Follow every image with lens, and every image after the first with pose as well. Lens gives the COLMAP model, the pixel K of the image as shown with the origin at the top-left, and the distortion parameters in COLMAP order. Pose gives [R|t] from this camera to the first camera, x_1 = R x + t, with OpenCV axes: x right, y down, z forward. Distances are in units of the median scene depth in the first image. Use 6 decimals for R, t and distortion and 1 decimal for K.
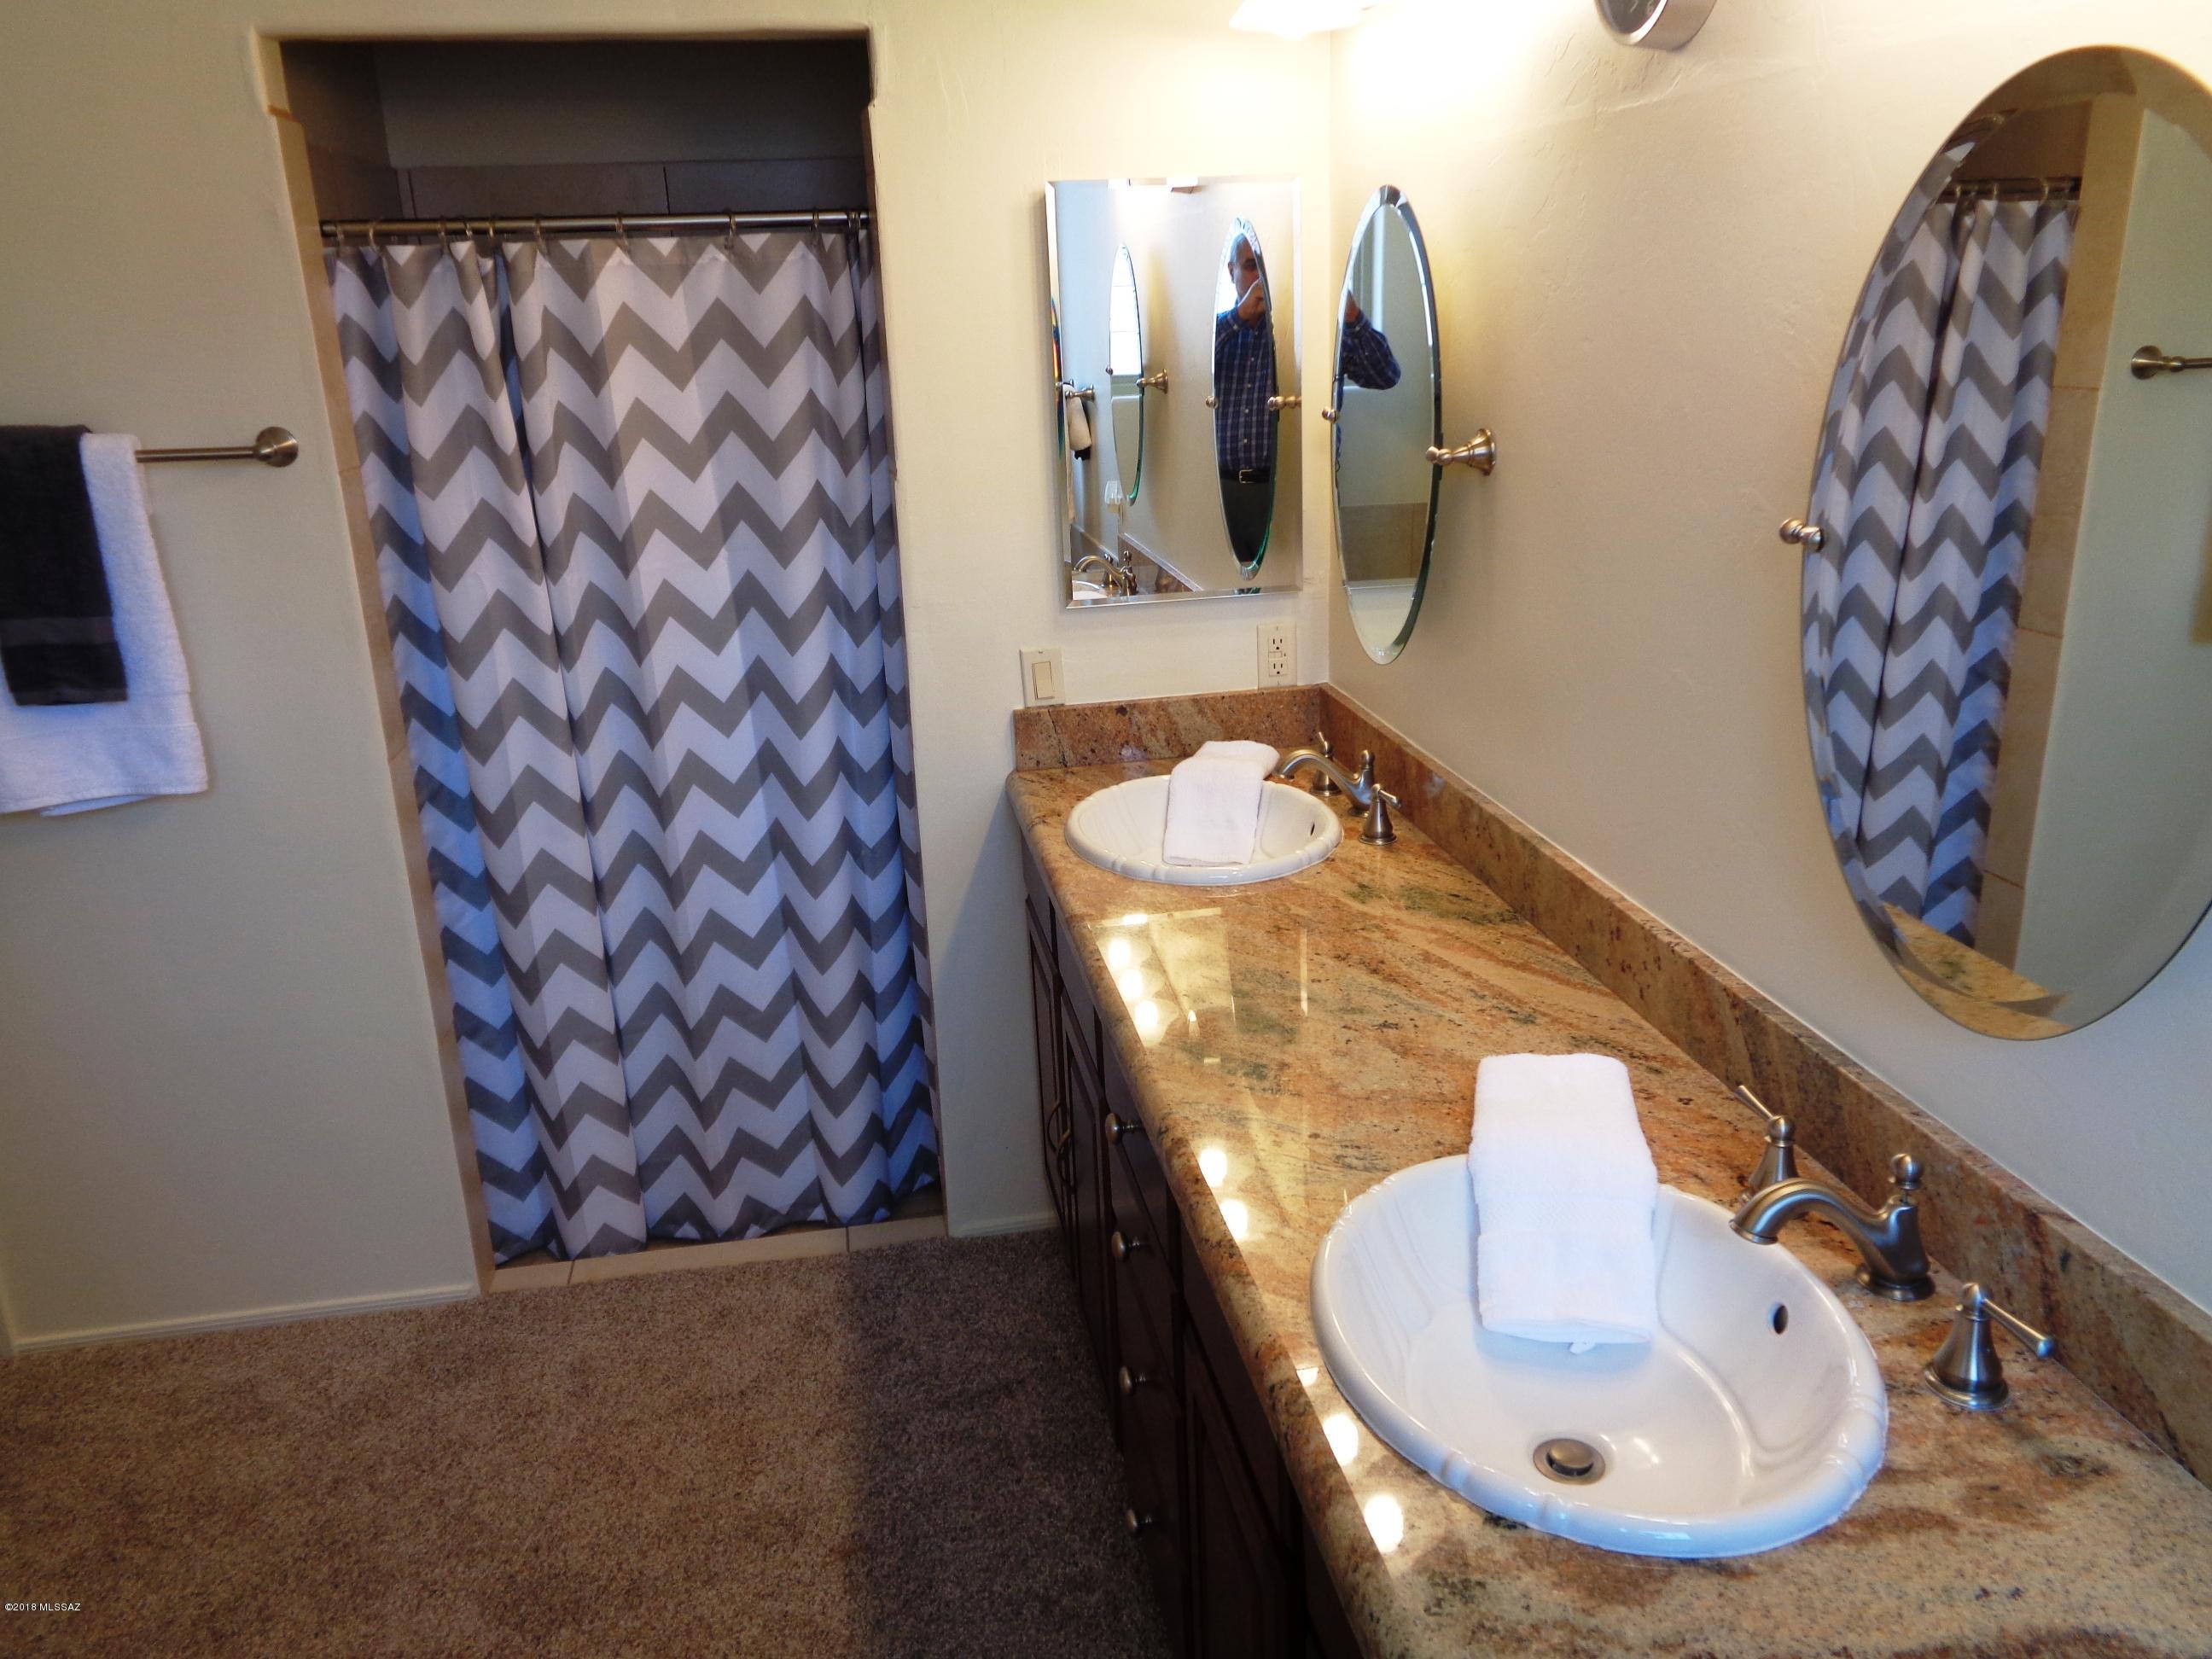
lens RADIAL K [[1668.6, 0, 1109.0], [0, 1668.6, 832.5], [0, 0, 1]] dist [-0.012569, 0.025240]
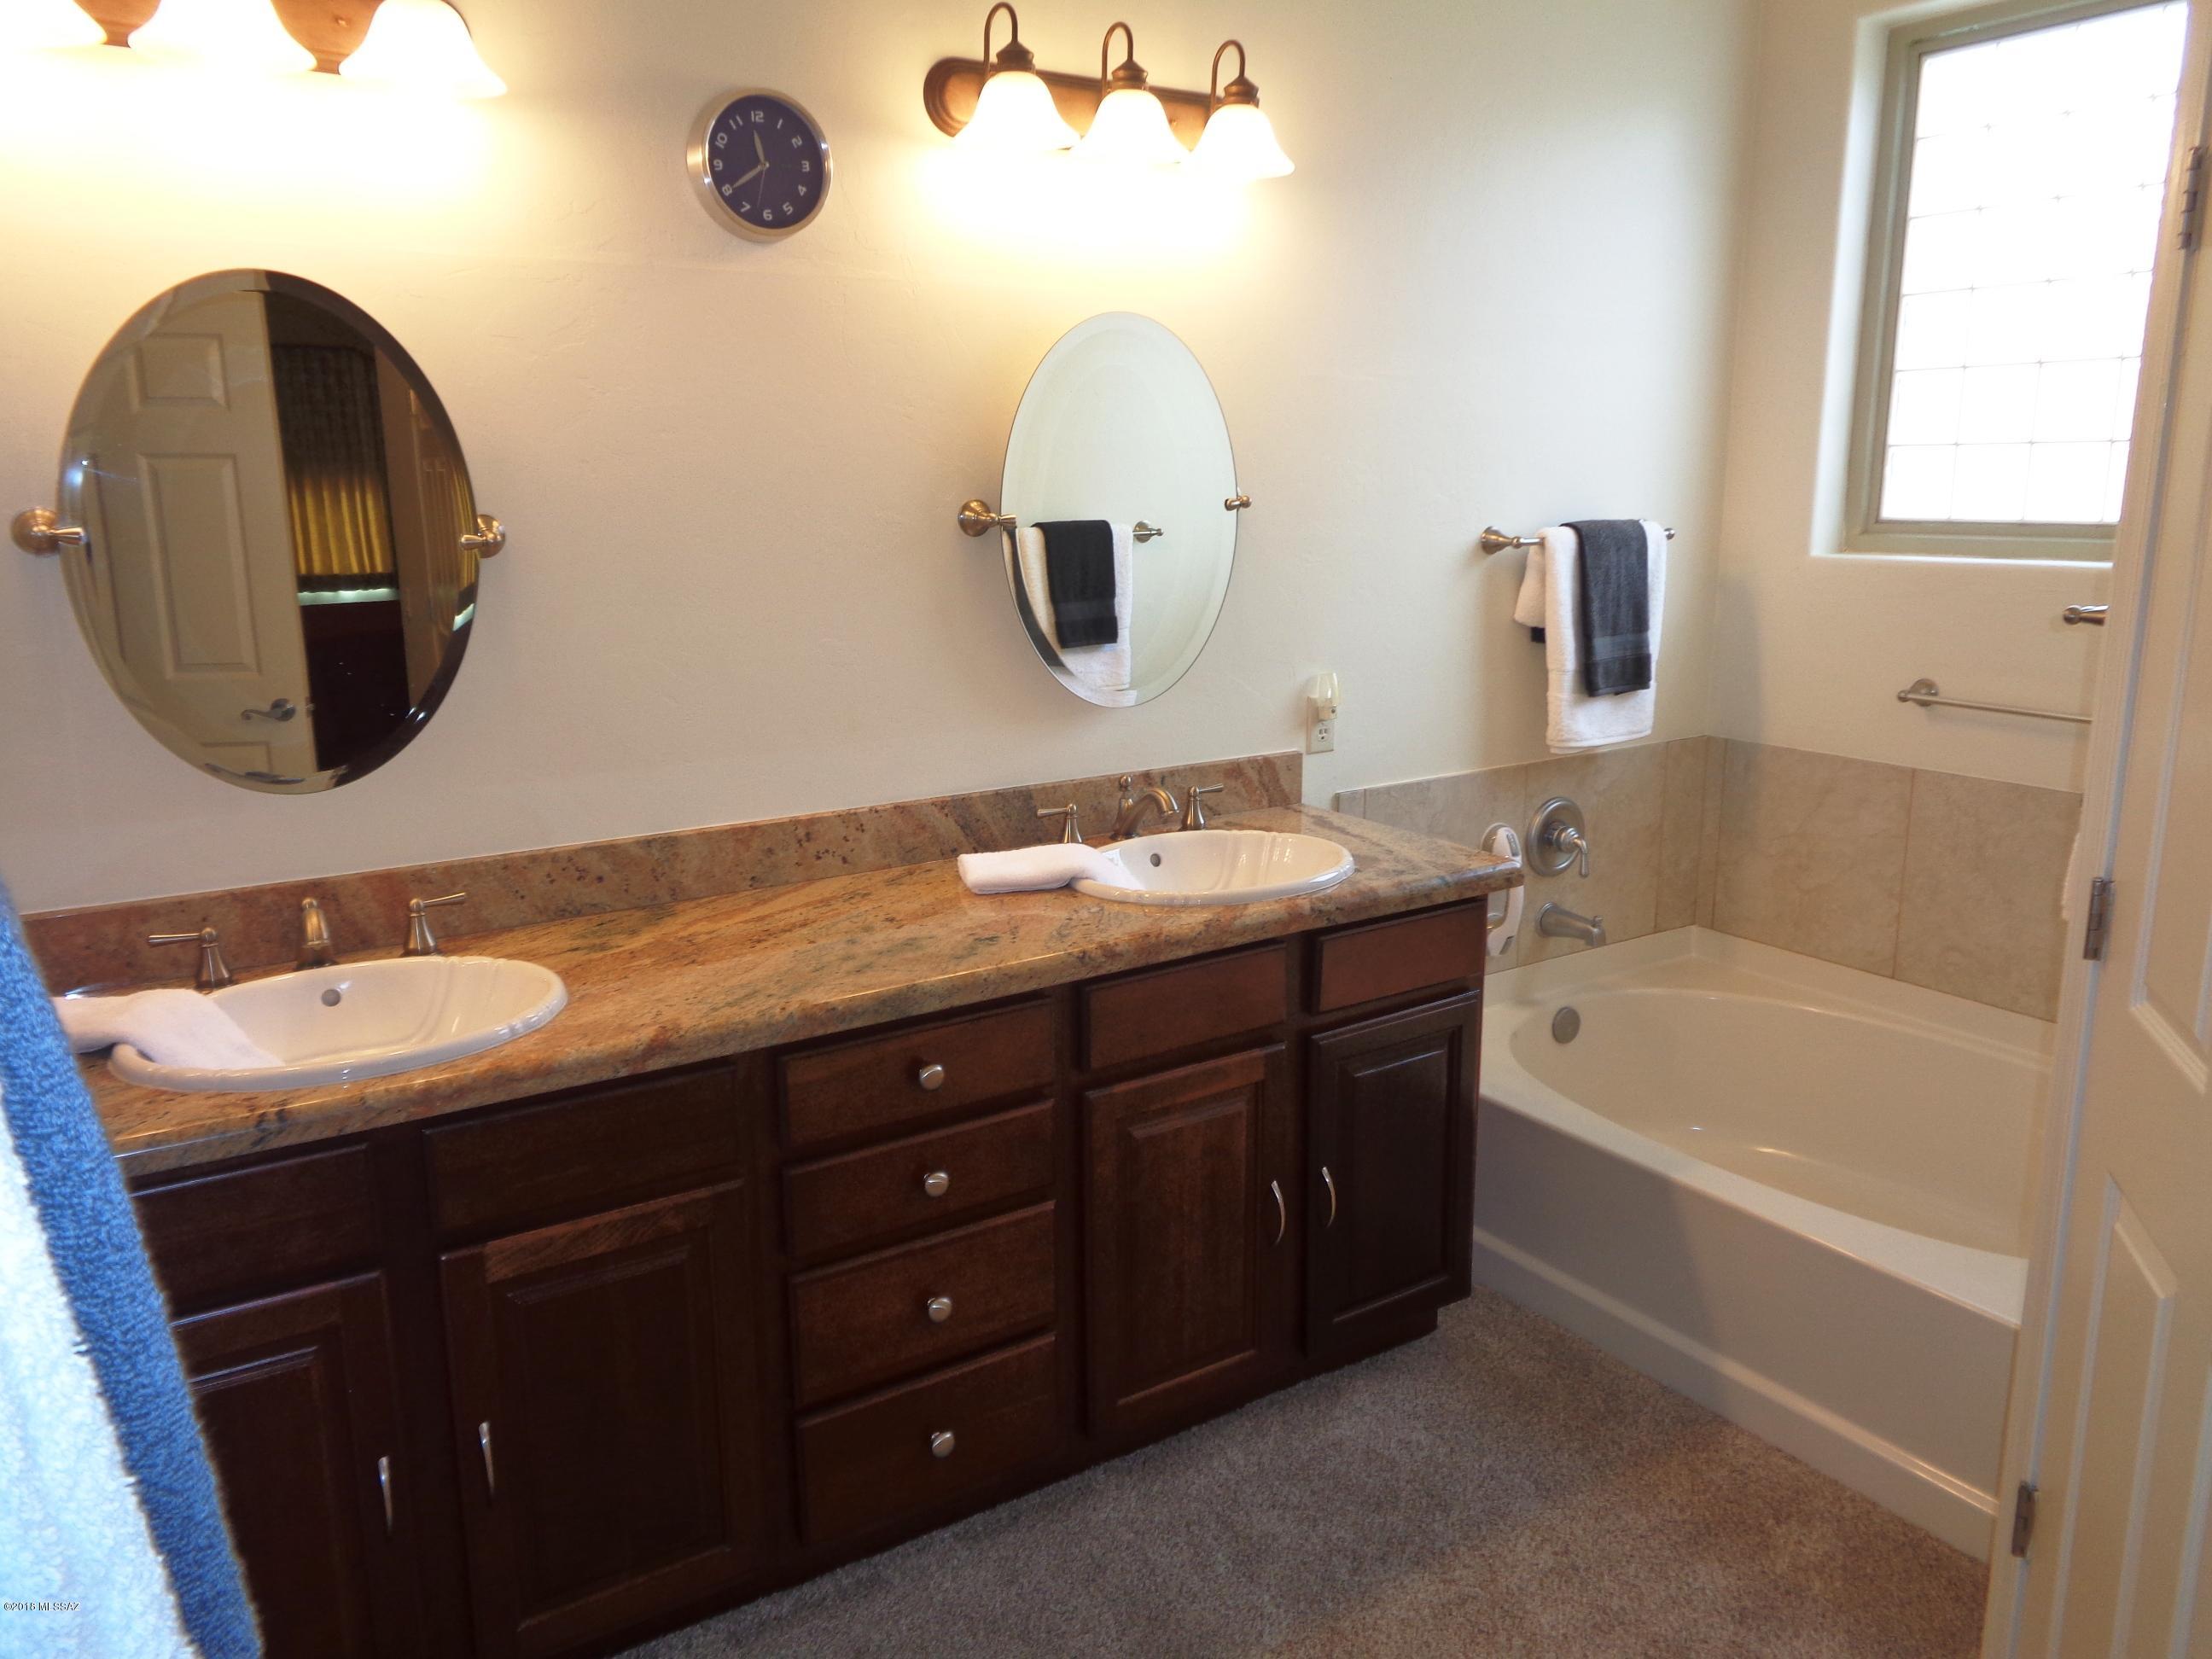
lens RADIAL K [[1668.6, 0, 1107.4], [0, 1668.6, 824.6], [0, 0, 1]] dist [-0.012569, 0.025240]
pose [[-0.395958, -0.156988, 0.904750, -1.024055], [0.308057, 0.905470, 0.291932, -0.270356], [-0.865054, 0.394308, -0.310167, 1.144184]]
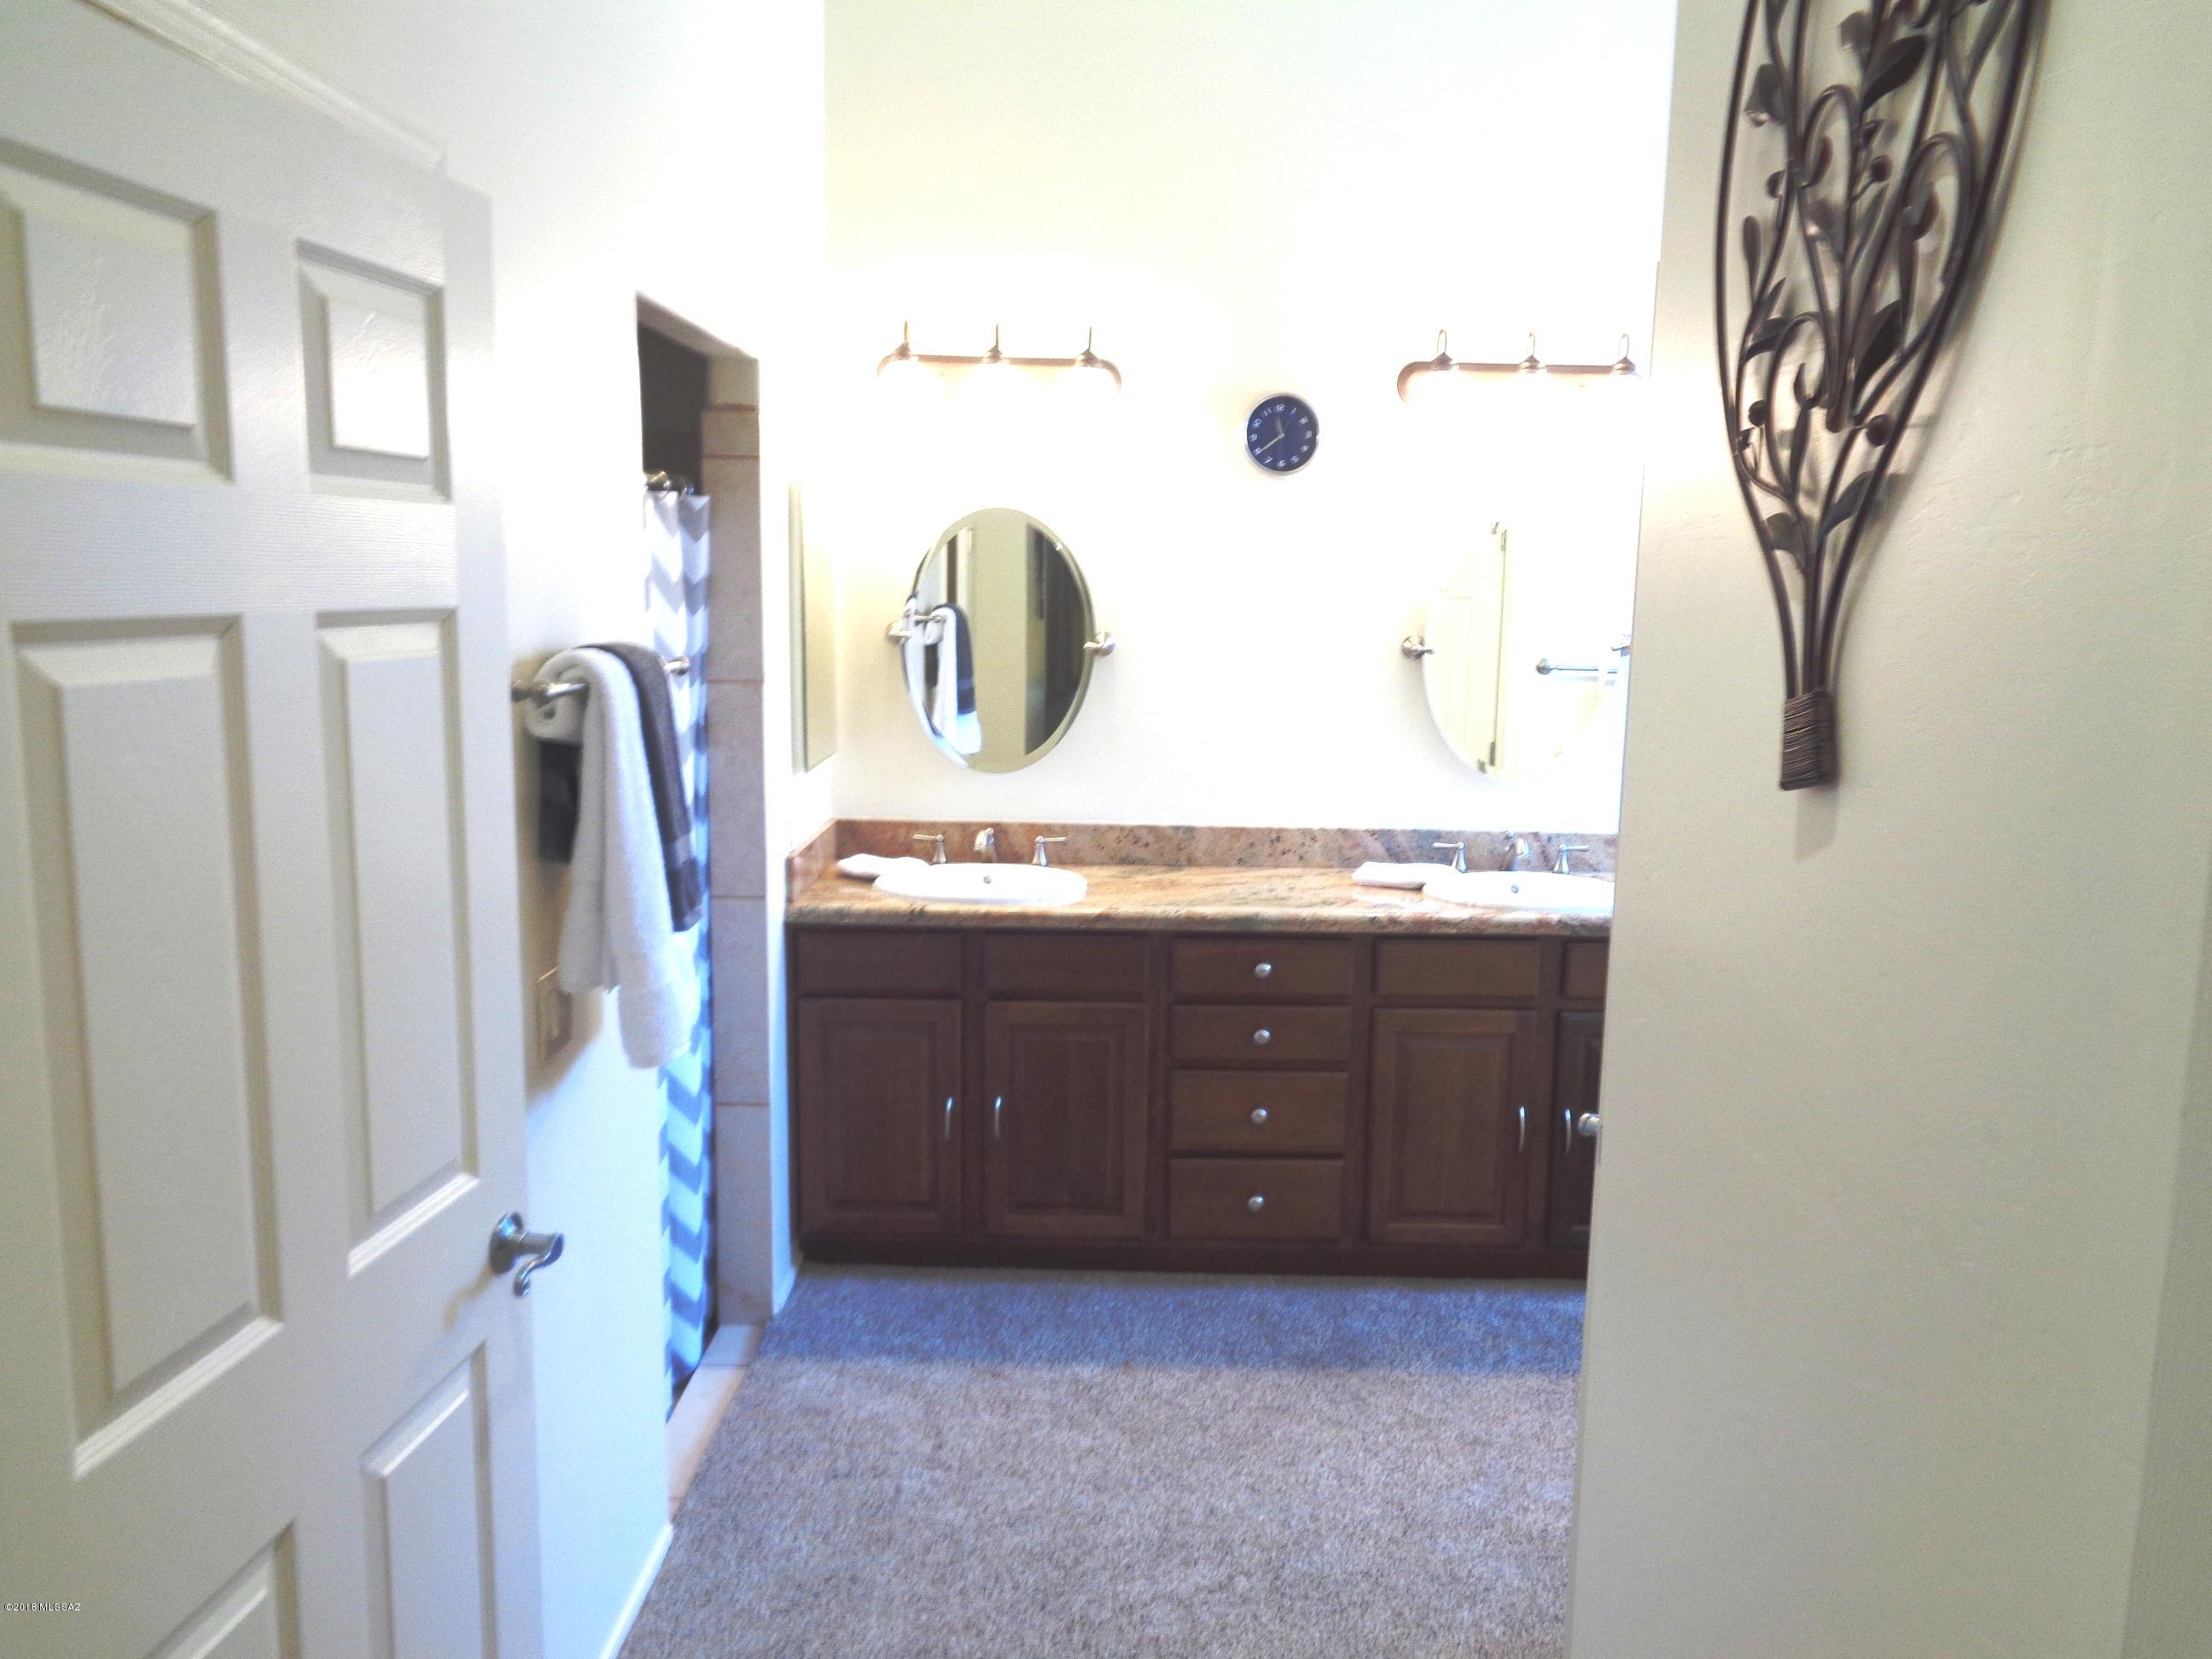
lens RADIAL K [[1668.6, 0, 1103.2], [0, 1668.6, 834.4], [0, 0, 1]] dist [-0.012569, 0.025240]
pose [[0.186582, -0.110543, 0.976200, -1.858395], [0.284976, 0.957018, 0.053903, -0.130128], [-0.940200, 0.268136, 0.210065, 0.697202]]
